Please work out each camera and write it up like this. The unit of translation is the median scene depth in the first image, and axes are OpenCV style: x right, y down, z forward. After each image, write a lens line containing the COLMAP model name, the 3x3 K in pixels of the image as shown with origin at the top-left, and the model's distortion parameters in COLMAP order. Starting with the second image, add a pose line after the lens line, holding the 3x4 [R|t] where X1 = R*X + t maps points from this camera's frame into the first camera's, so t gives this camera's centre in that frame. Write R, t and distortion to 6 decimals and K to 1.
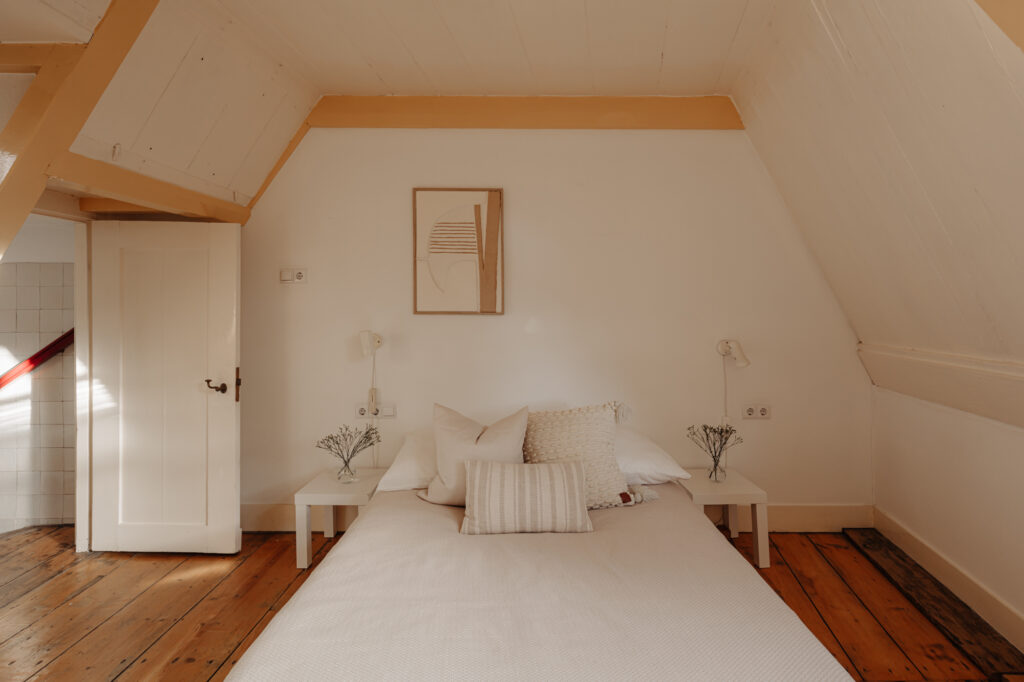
lens RADIAL K [[469.5, 0, 516.7], [0, 469.5, 337.4], [0, 0, 1]] dist [0.002363, 0.001178]
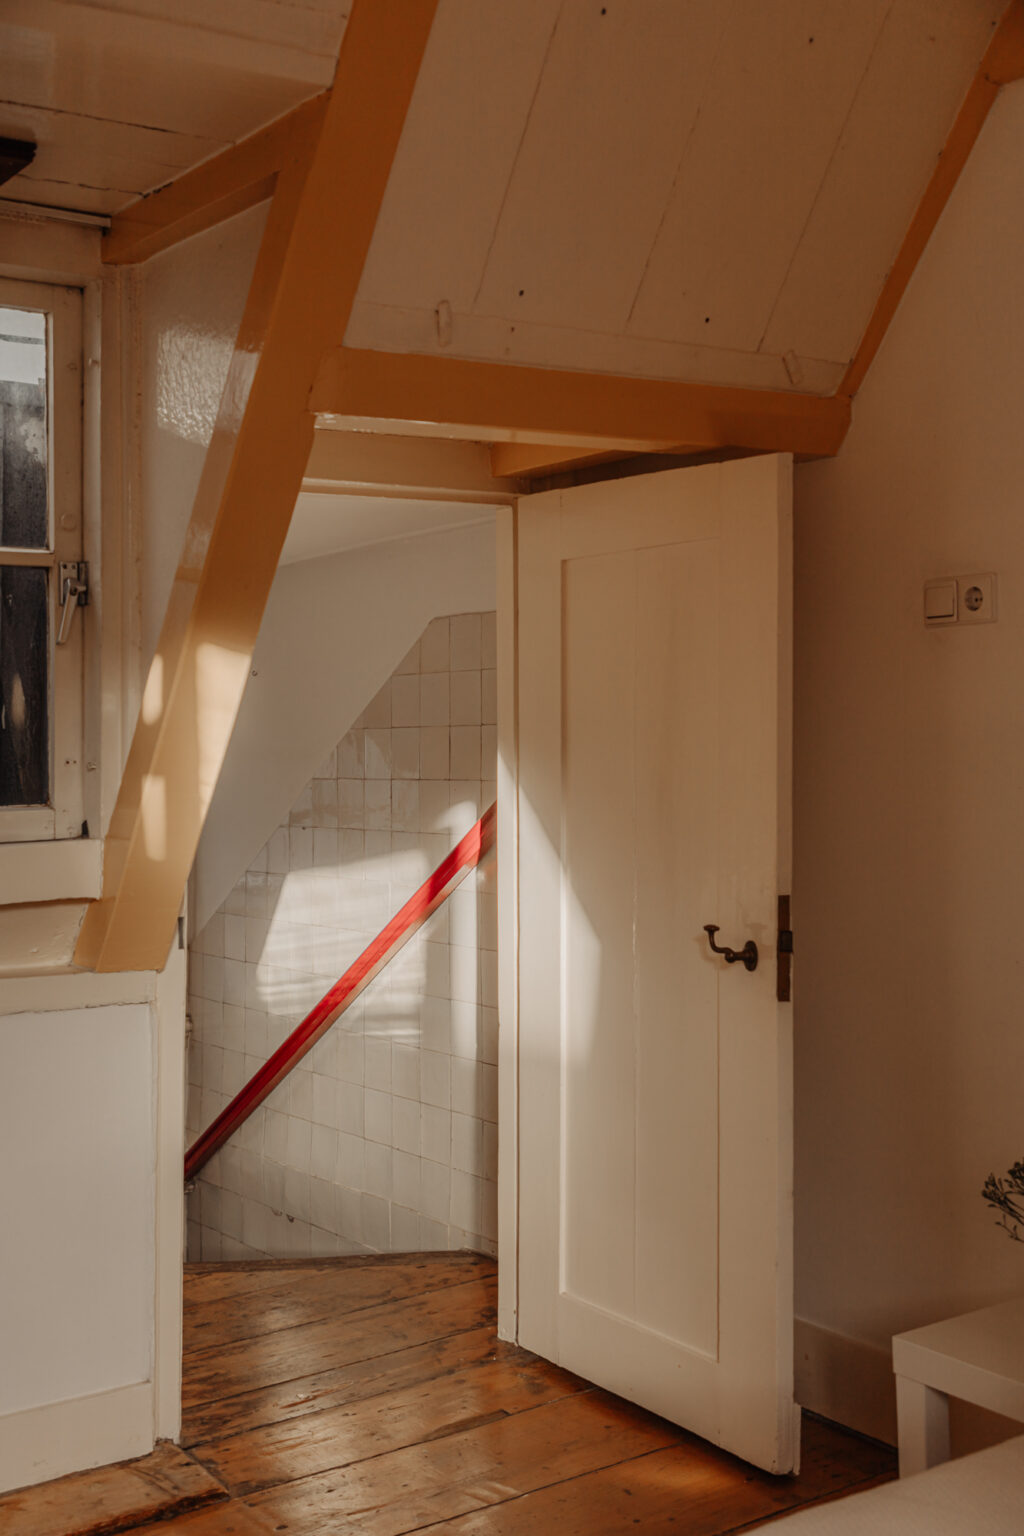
lens RADIAL K [[1741.4, 0, 512.0], [0, 1741.4, 768.0], [0, 0, 1]] dist [0.007558, 0.008423]
pose [[0.589104, 0.008134, -0.808017, 0.259066], [-0.034310, 0.999299, -0.014955, 0.000455], [0.807329, 0.036533, 0.588970, 0.138074]]
